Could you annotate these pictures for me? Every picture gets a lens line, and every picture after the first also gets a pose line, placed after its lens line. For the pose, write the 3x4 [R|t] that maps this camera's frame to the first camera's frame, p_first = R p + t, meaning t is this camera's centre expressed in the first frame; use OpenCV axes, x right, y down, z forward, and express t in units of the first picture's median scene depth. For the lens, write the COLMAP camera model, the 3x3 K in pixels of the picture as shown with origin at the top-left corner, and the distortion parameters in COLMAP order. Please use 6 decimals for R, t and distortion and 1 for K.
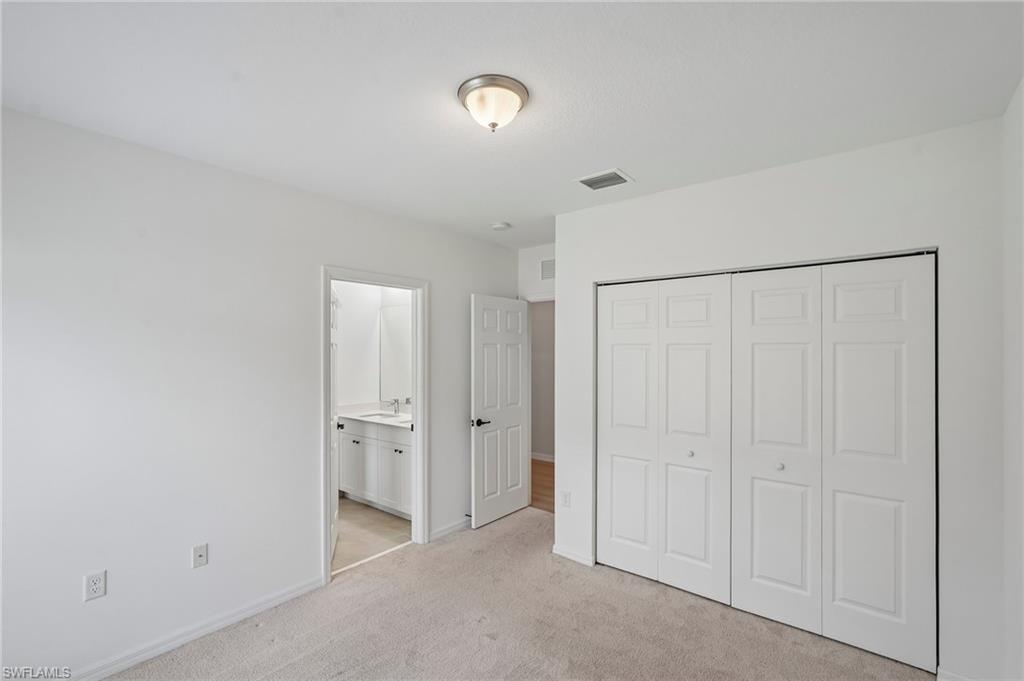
lens RADIAL K [[454.6, 0, 513.5], [0, 454.6, 344.3], [0, 0, 1]] dist [-0.005271, 0.000563]
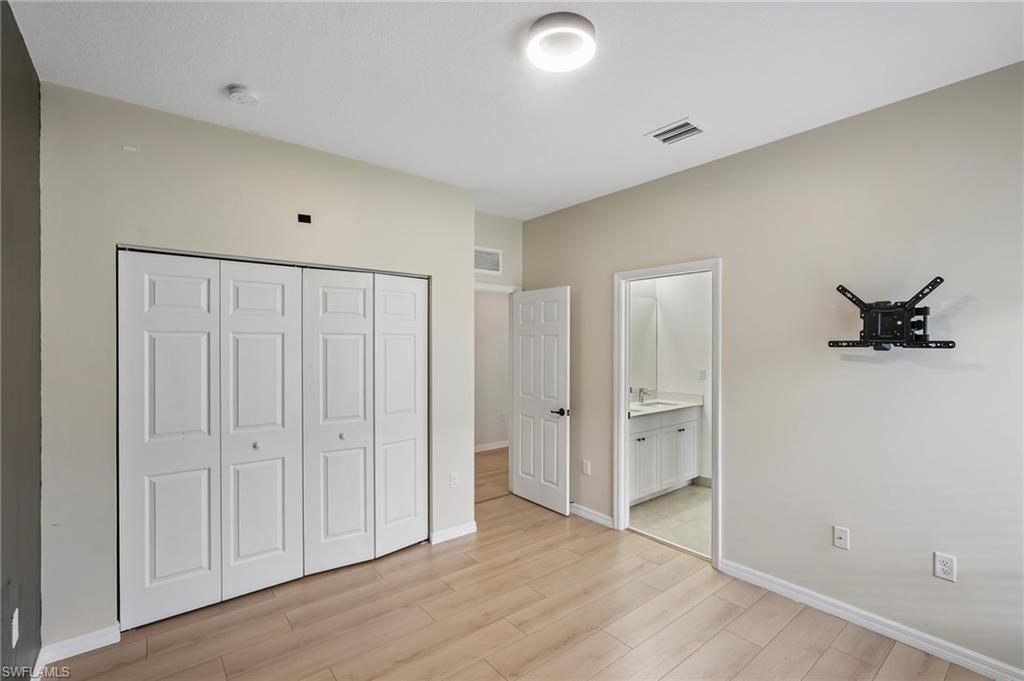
lens RADIAL K [[454.6, 0, 513.5], [0, 454.6, 342.7], [0, 0, 1]] dist [-0.005271, 0.000563]
pose [[0.233870, -0.004941, 0.972255, -1.300268], [-0.006294, 0.999958, 0.006596, 0.013307], [-0.972248, -0.007662, 0.233829, 1.033633]]
